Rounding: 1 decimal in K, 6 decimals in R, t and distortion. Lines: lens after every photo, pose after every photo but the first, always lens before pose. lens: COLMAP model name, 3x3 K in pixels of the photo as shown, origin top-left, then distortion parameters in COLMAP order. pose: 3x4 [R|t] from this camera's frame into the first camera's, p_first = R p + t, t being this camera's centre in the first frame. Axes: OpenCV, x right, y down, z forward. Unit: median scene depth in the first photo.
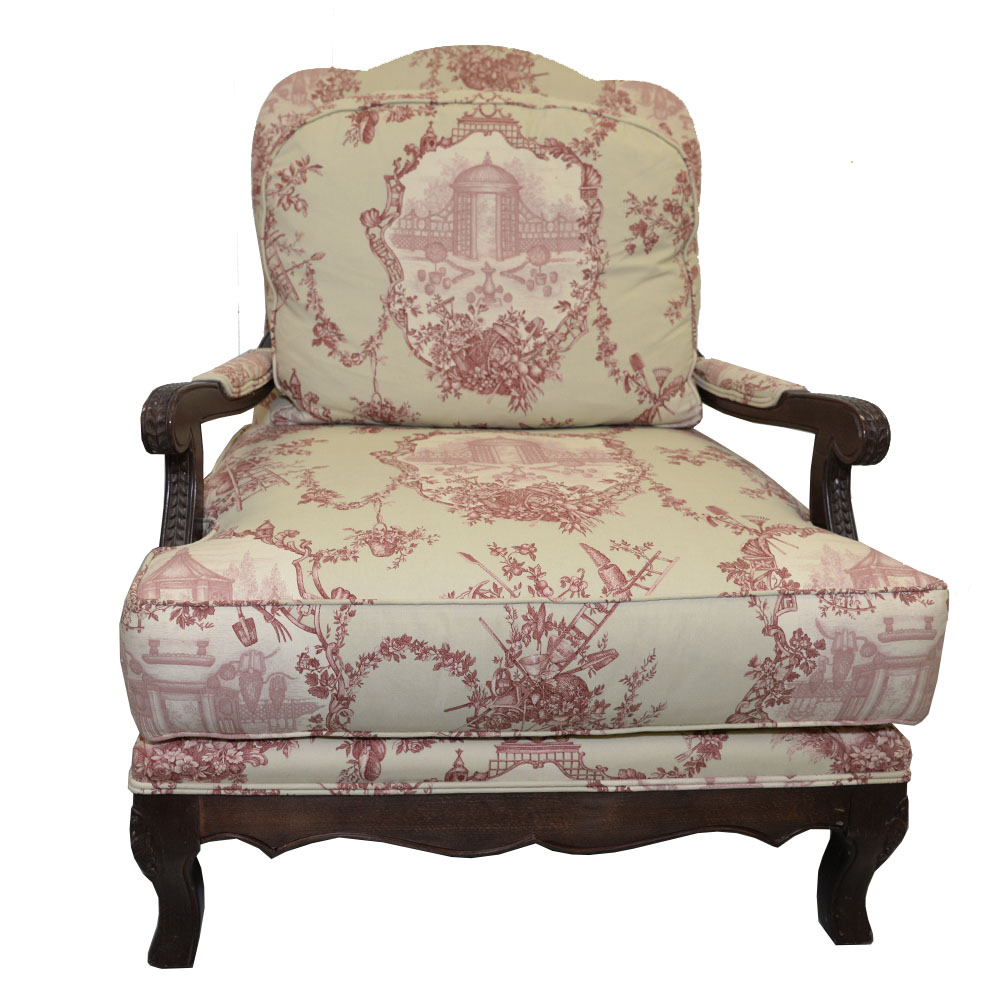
lens RADIAL K [[993.8, 0, 452.6], [0, 993.8, 504.3], [0, 0, 1]] dist [-0.132197, 0.130169]
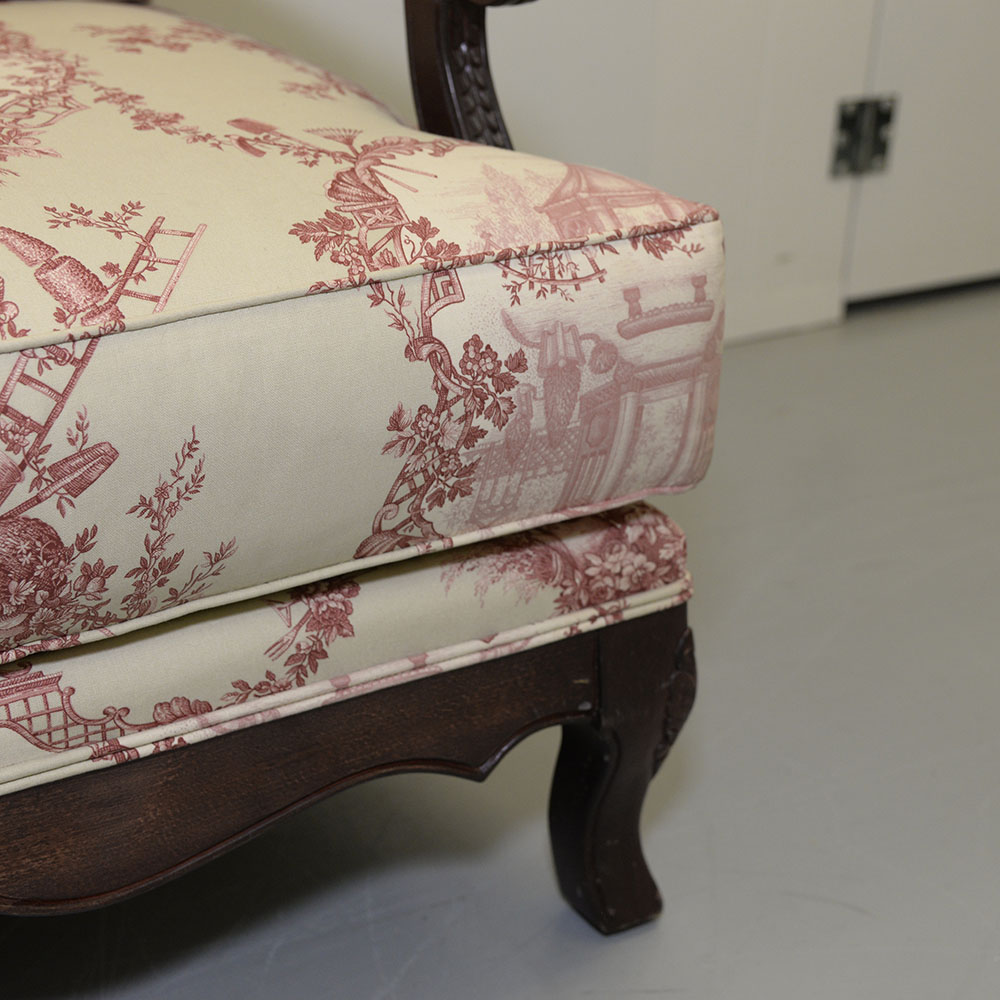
lens RADIAL K [[1788.7, 0, 517.8], [0, 1788.7, 485.4], [0, 0, 1]] dist [0.065137, -0.088048]
pose [[0.878247, -0.192165, 0.437898, -0.030609], [0.132249, 0.977595, 0.163763, 0.055477], [-0.459556, -0.085913, 0.883984, 0.190702]]
